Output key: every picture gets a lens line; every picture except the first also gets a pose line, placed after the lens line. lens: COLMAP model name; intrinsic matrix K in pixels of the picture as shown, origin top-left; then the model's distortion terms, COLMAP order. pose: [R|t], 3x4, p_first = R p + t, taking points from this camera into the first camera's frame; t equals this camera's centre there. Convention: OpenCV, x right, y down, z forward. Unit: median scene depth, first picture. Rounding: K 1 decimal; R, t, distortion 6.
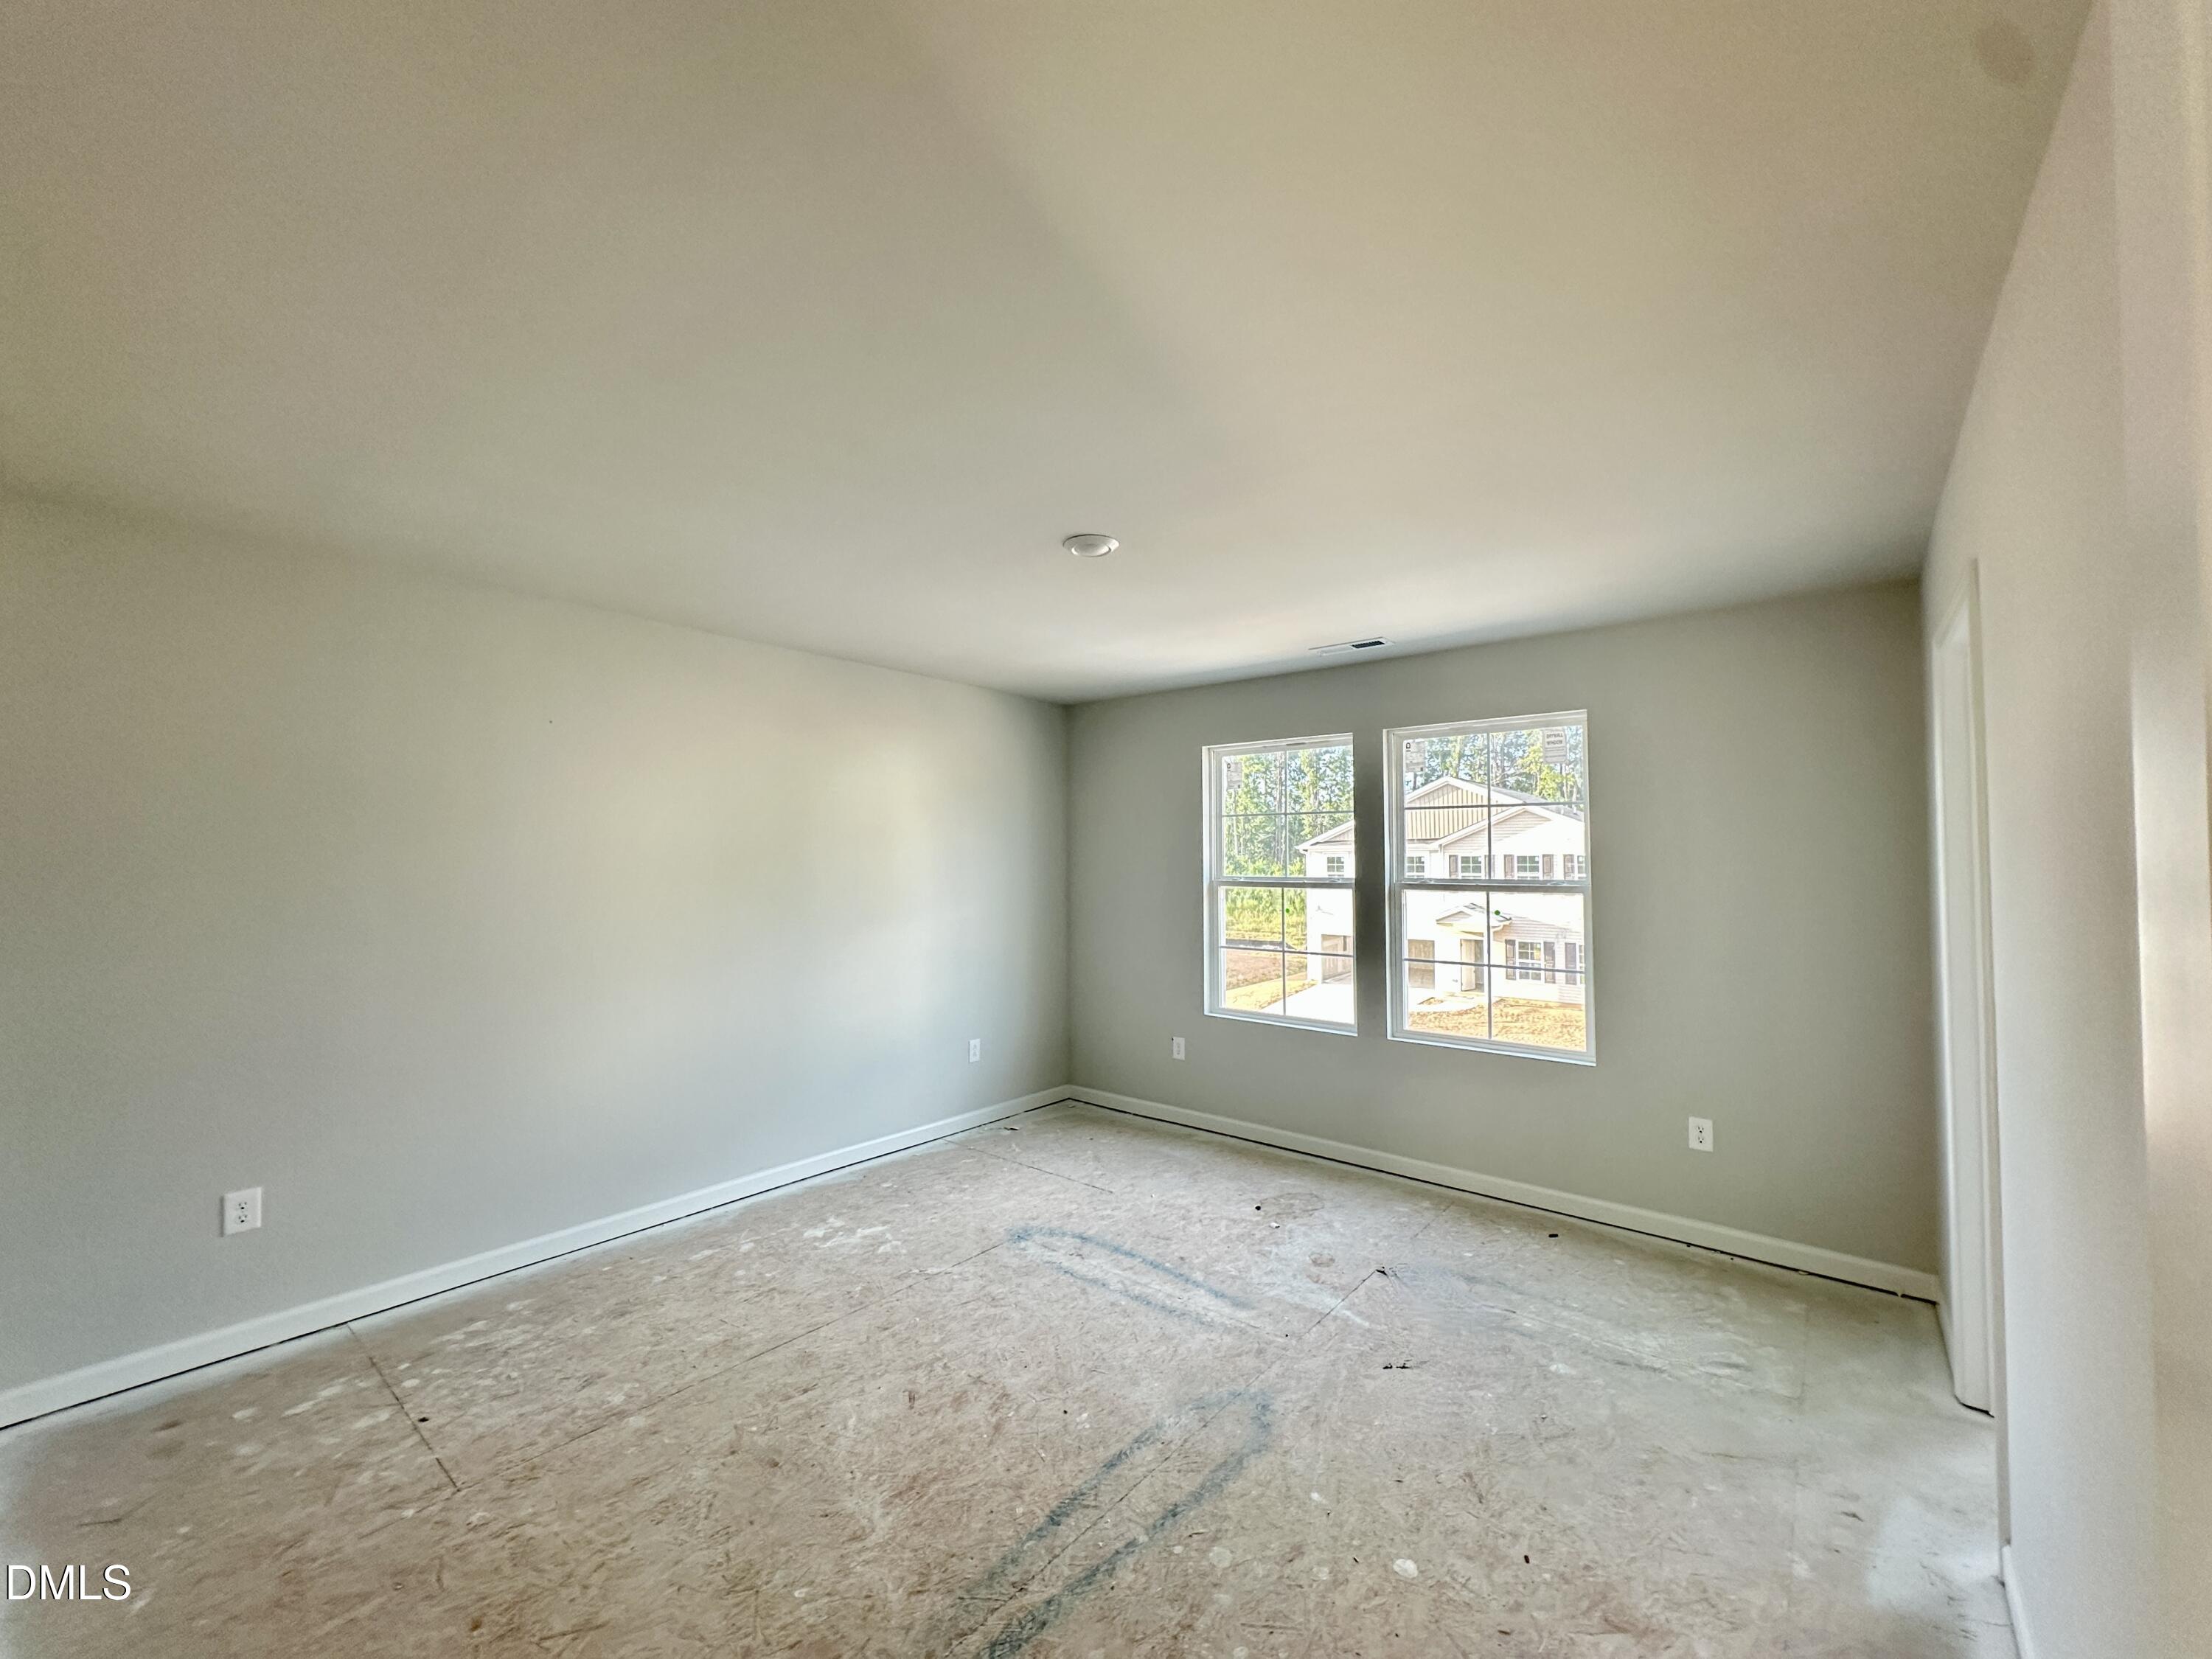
lens RADIAL K [[886.5, 0, 1094.5], [0, 886.5, 831.0], [0, 0, 1]] dist [-0.003380, 0.000173]
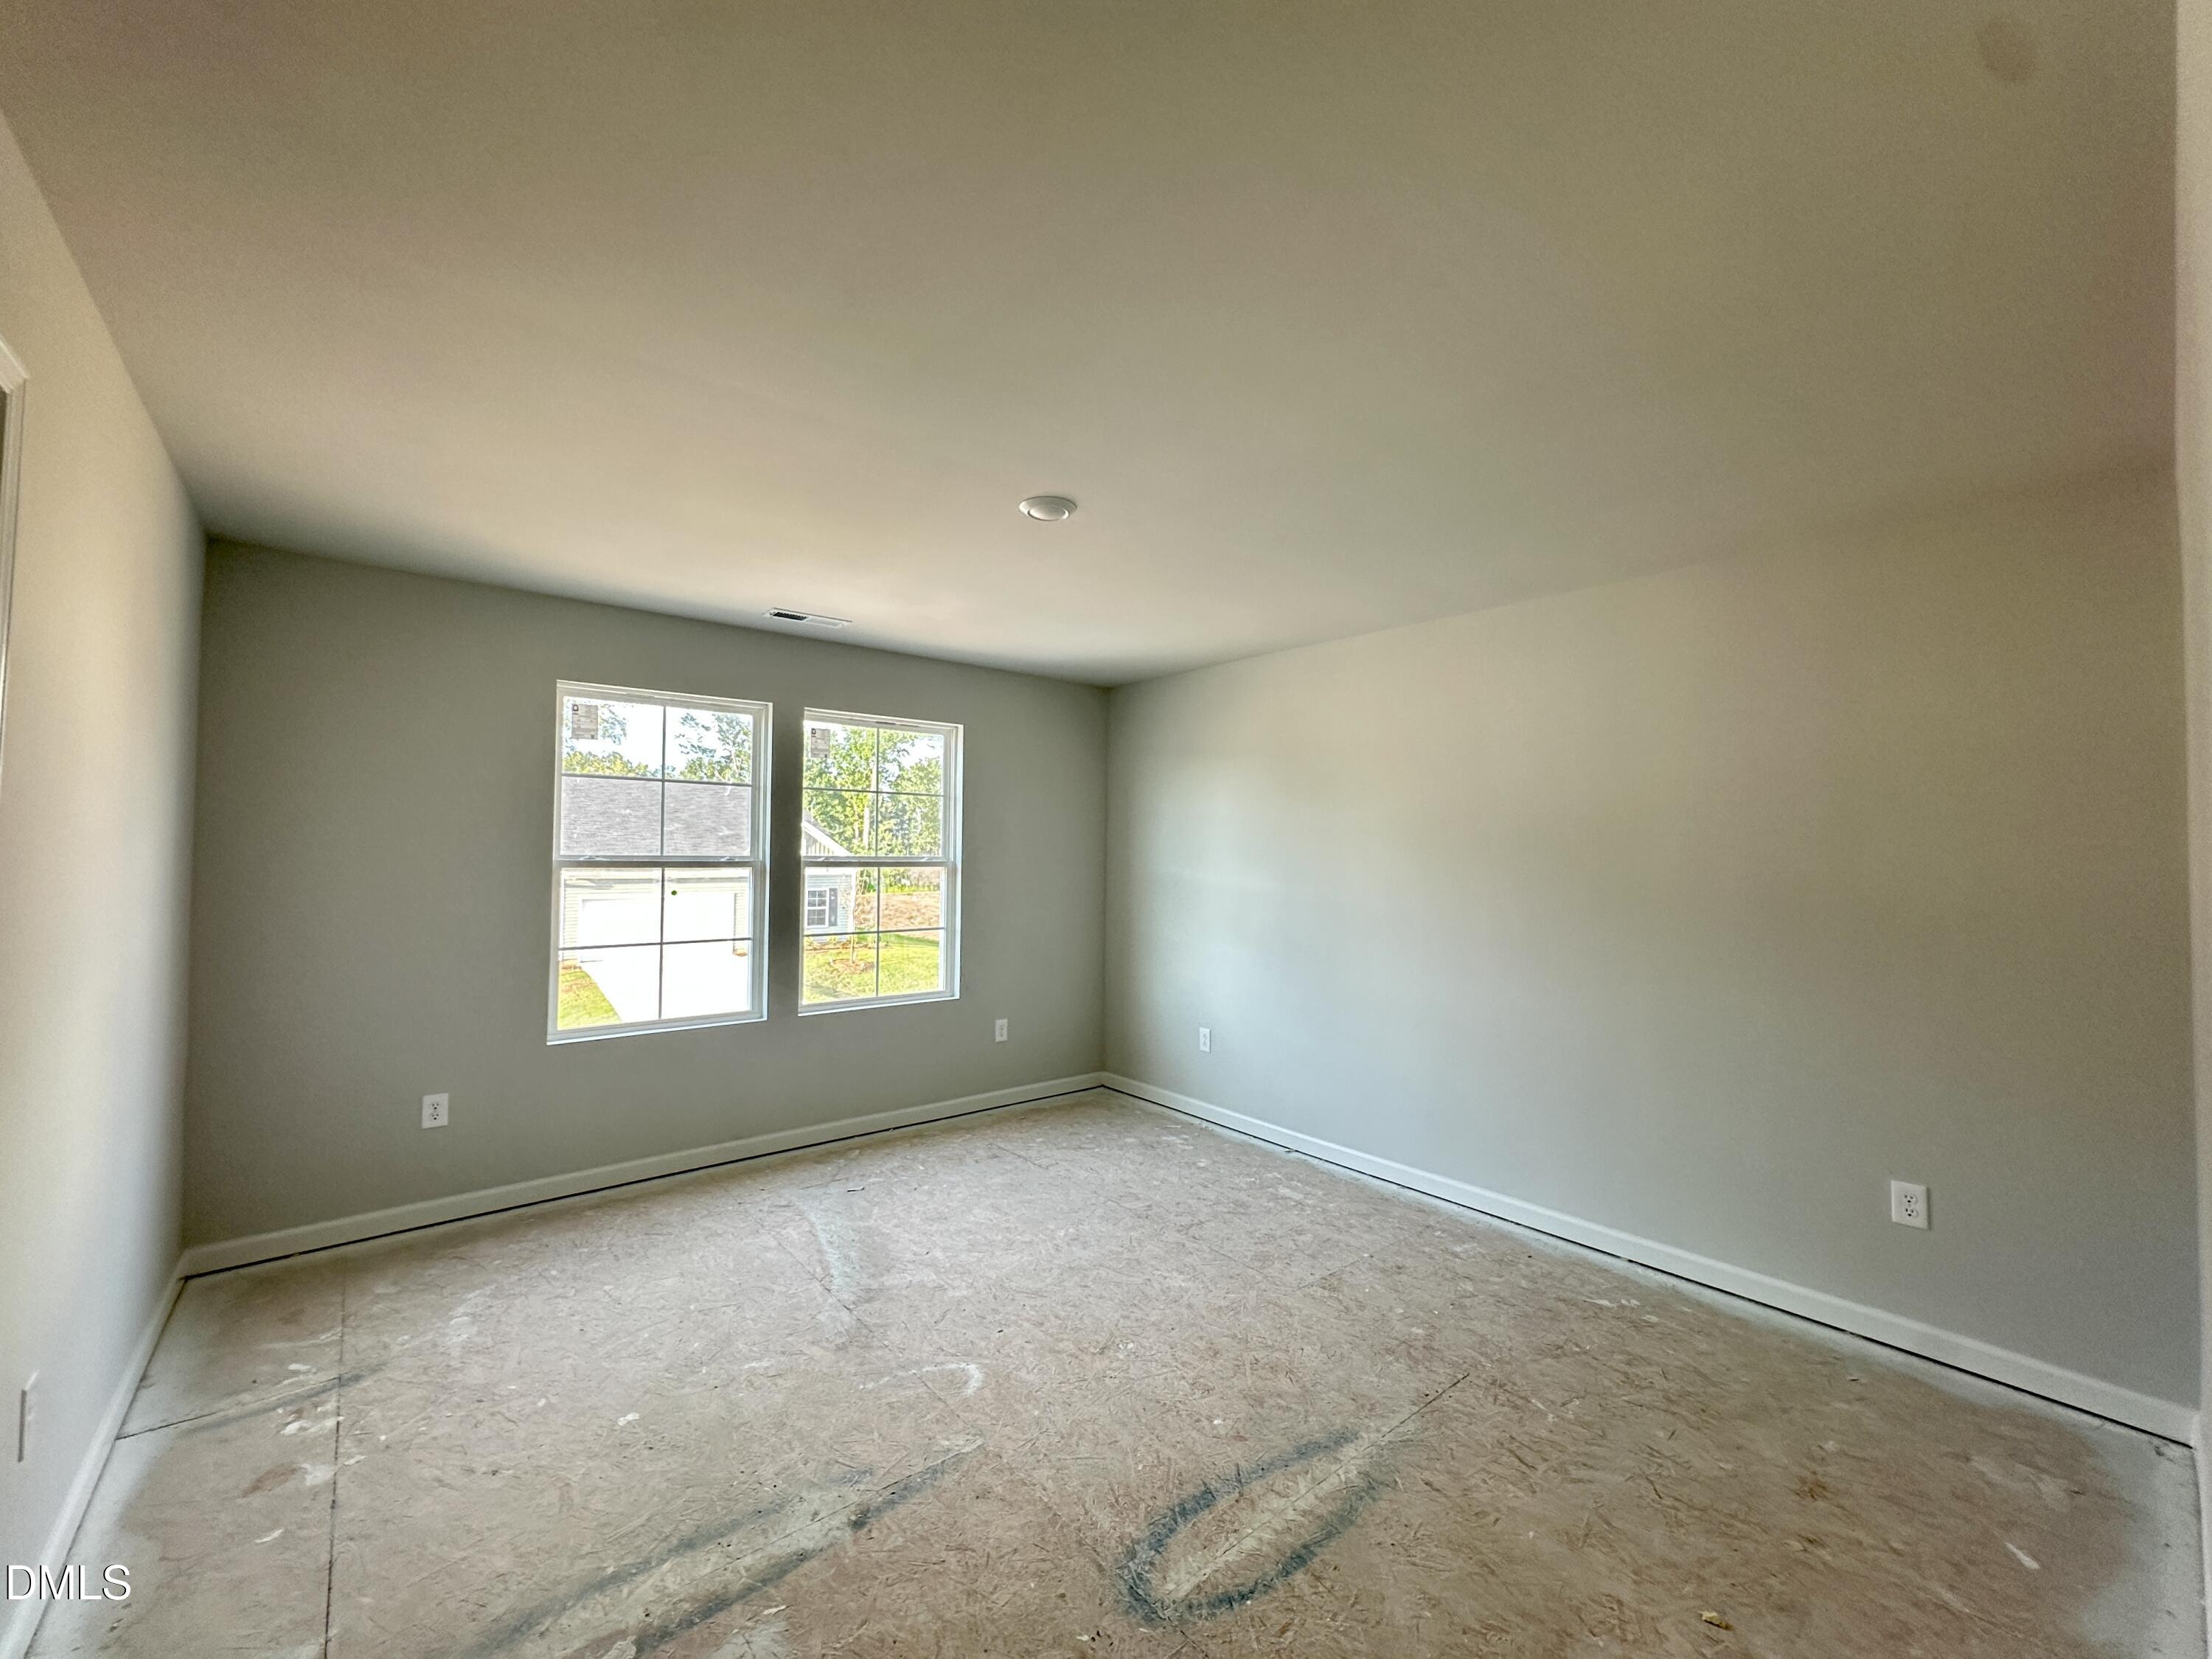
lens RADIAL K [[886.5, 0, 1094.5], [0, 886.5, 831.0], [0, 0, 1]] dist [-0.003380, 0.000173]
pose [[0.164668, 0.020524, 0.986135, -0.599221], [-0.052154, 0.998566, -0.012074, 0.019607], [-0.984969, -0.049443, 0.165502, 0.503720]]
